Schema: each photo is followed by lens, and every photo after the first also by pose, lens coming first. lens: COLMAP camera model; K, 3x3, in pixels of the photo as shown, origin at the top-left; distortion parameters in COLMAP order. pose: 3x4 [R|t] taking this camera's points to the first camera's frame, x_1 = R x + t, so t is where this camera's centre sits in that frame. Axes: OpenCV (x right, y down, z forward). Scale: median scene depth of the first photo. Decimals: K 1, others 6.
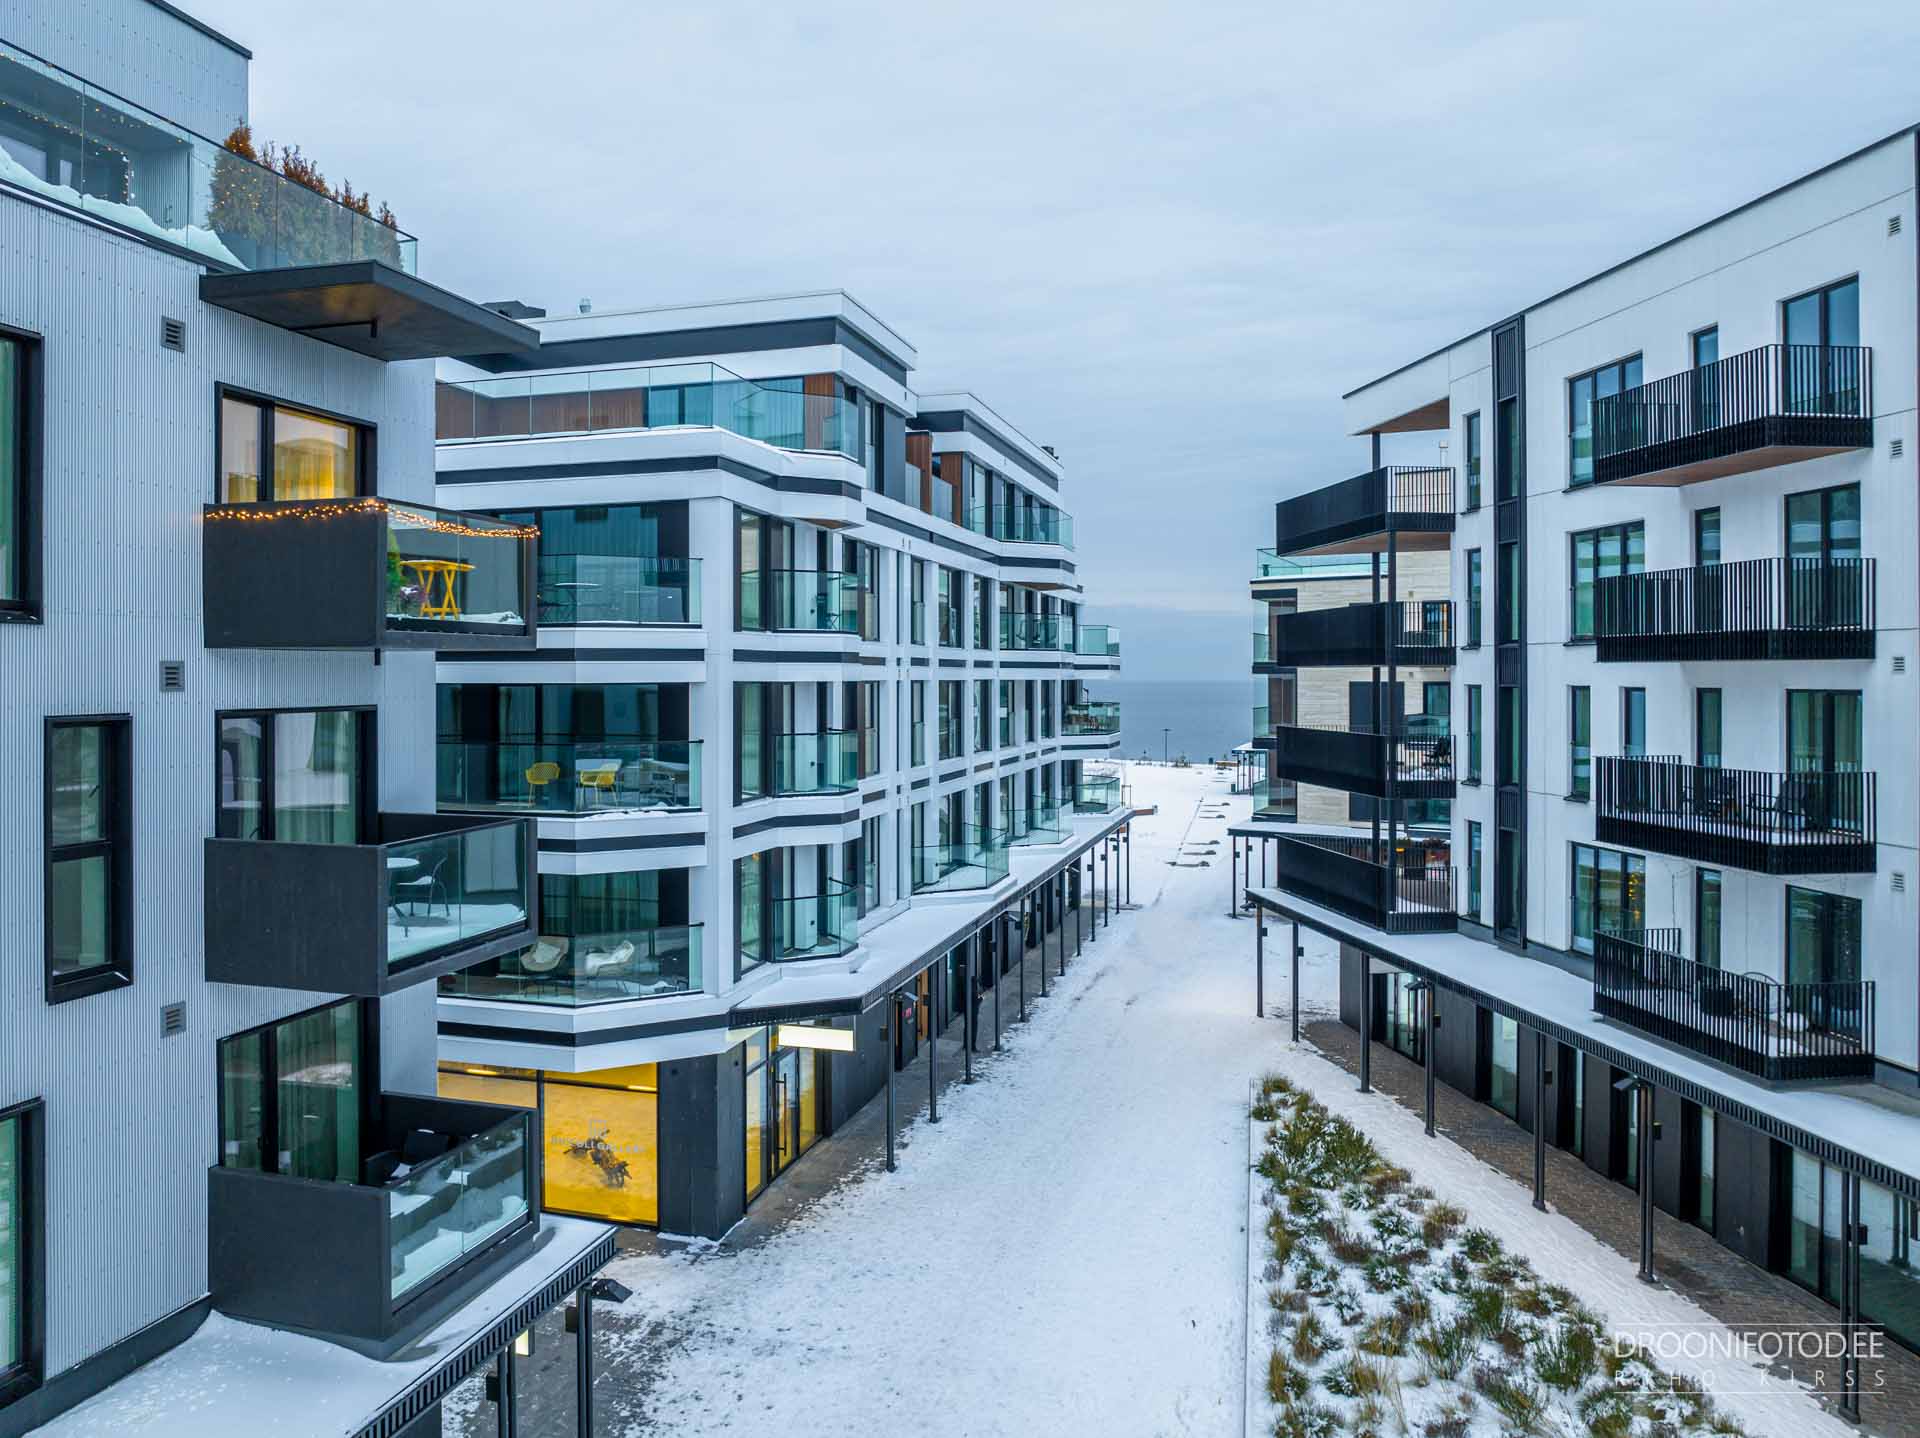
lens RADIAL K [[1381.4, 0, 895.3], [0, 1381.4, 669.3], [0, 0, 1]] dist [-0.025468, -0.003500]
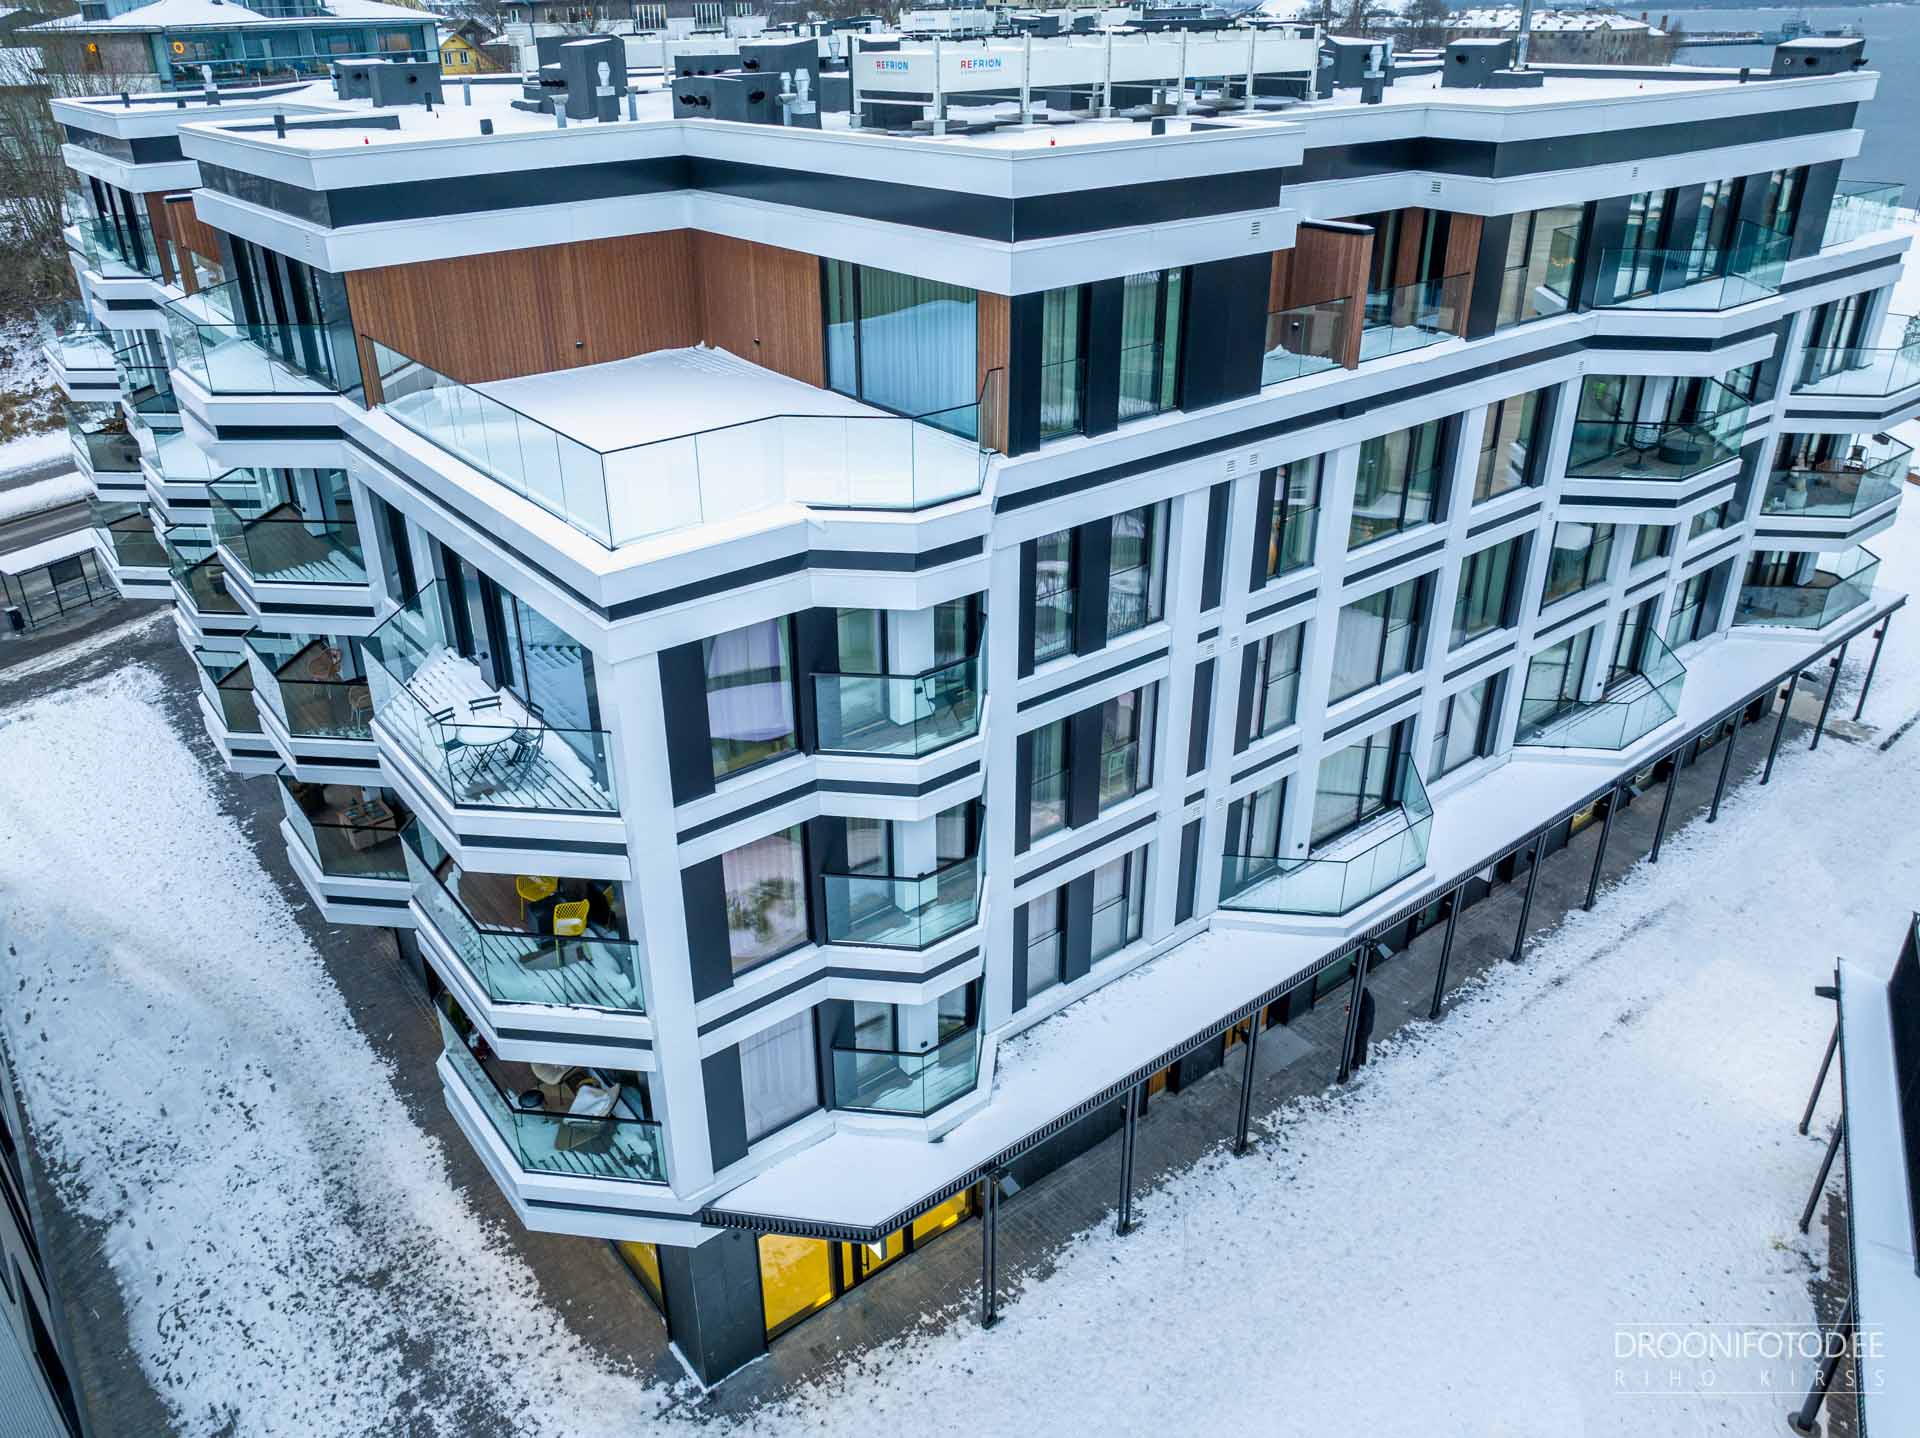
lens RADIAL K [[1381.4, 0, 902.3], [0, 1381.4, 672.2], [0, 0, 1]] dist [-0.025468, -0.003500]
pose [[0.811285, 0.240940, -0.532696, 0.261507], [0.022058, 0.897872, 0.439704, -0.310577], [0.584235, -0.368475, 0.723115, 0.438472]]
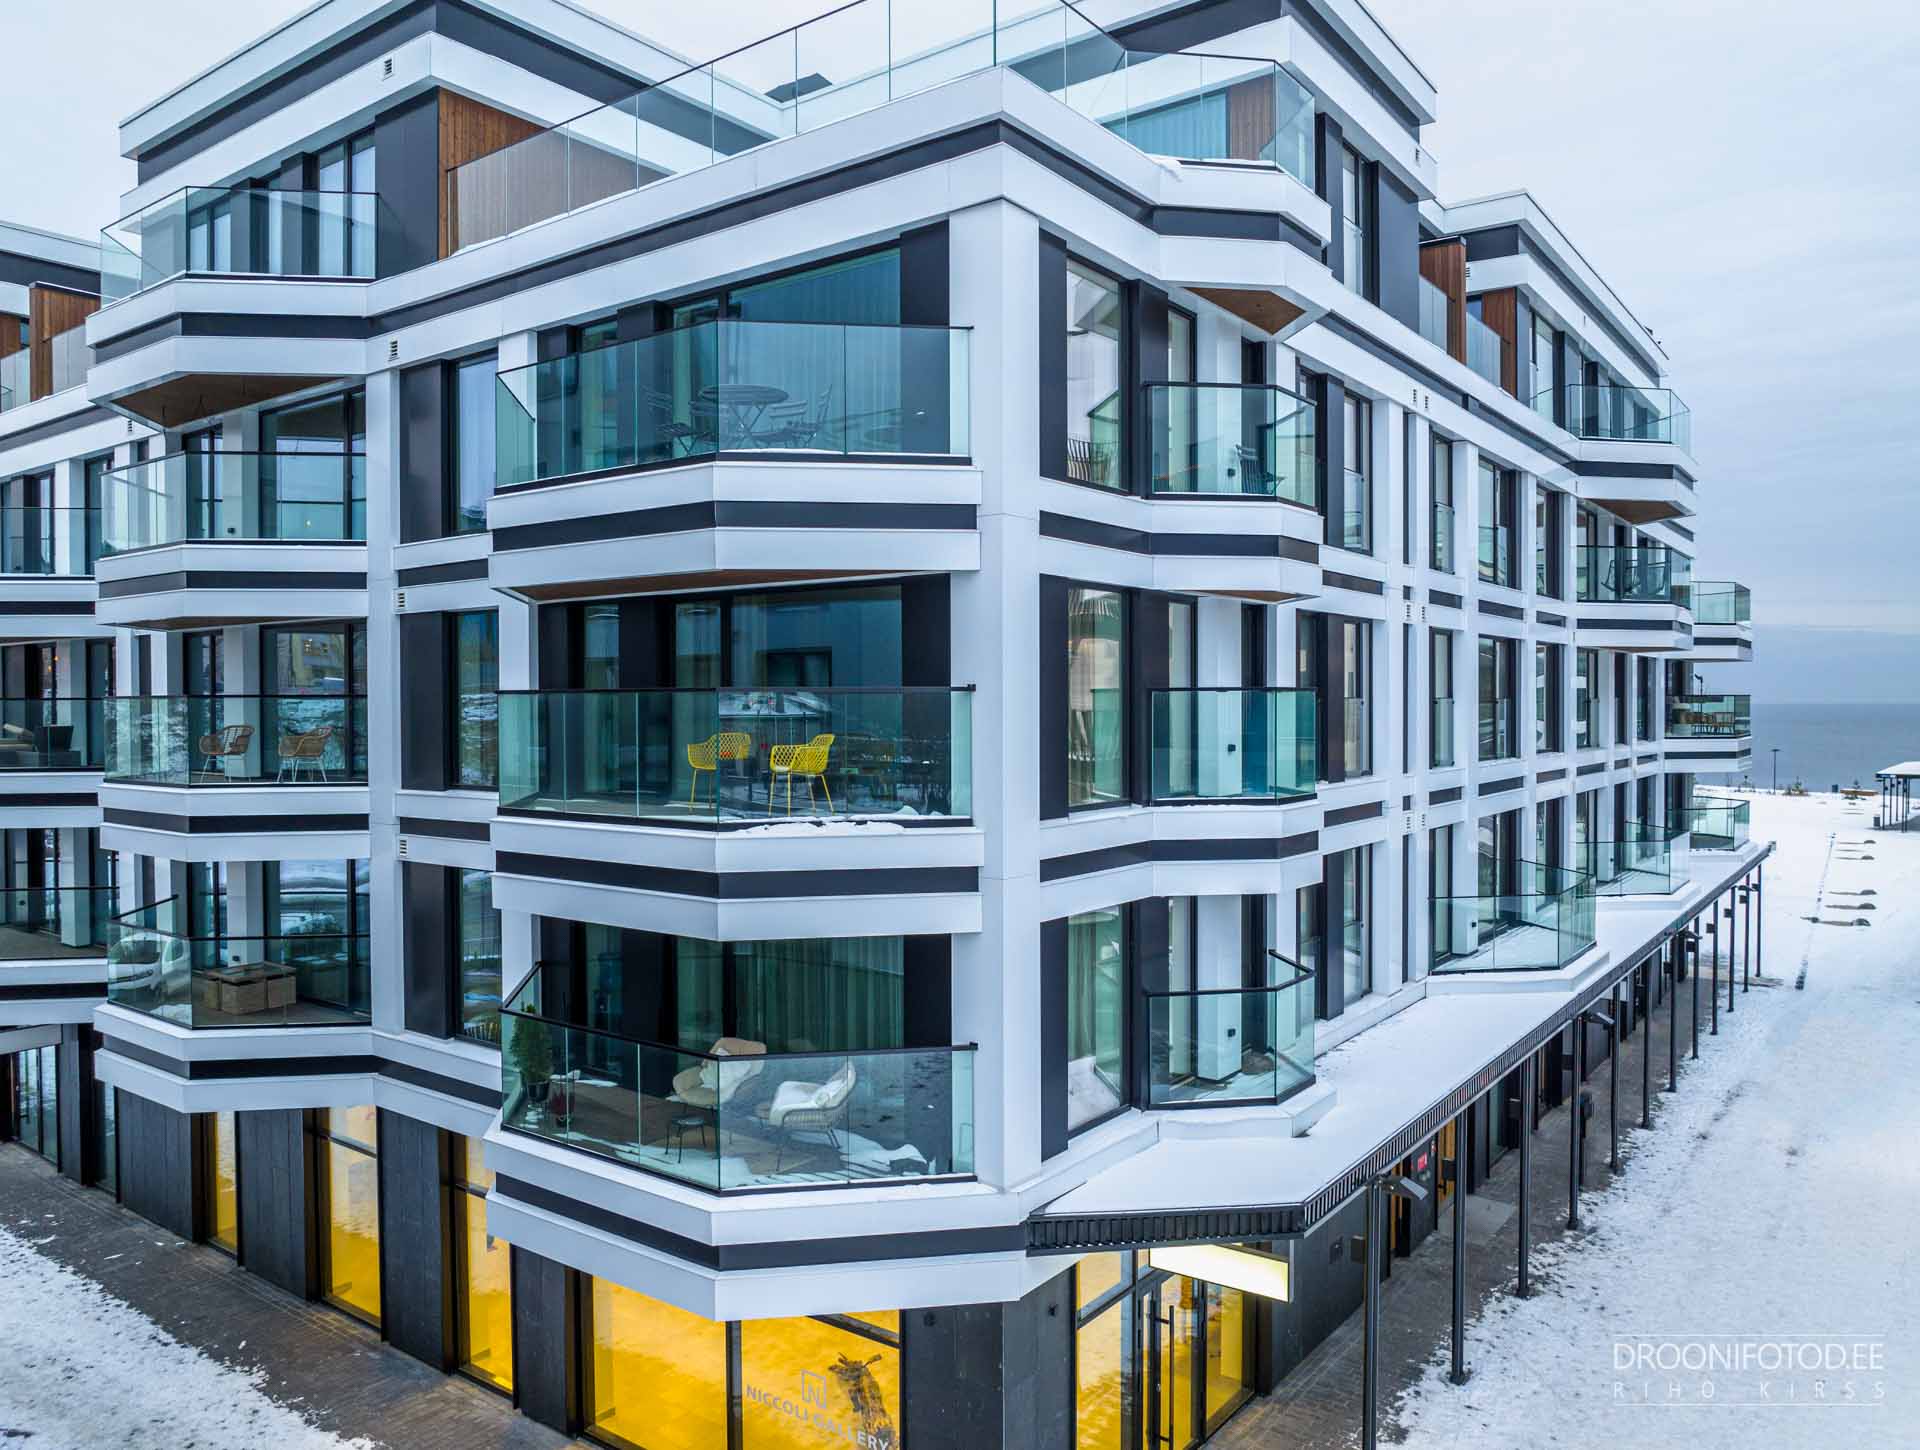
lens RADIAL K [[1365.2, 0, 966.6], [0, 1365.2, 721.5], [0, 0, 1]] dist [-0.043978, 0.002633]
pose [[0.944379, 0.003126, -0.328845, 0.016858], [0.003853, 0.999781, 0.020568, 0.040437], [0.328837, -0.020691, 0.944160, 0.392072]]
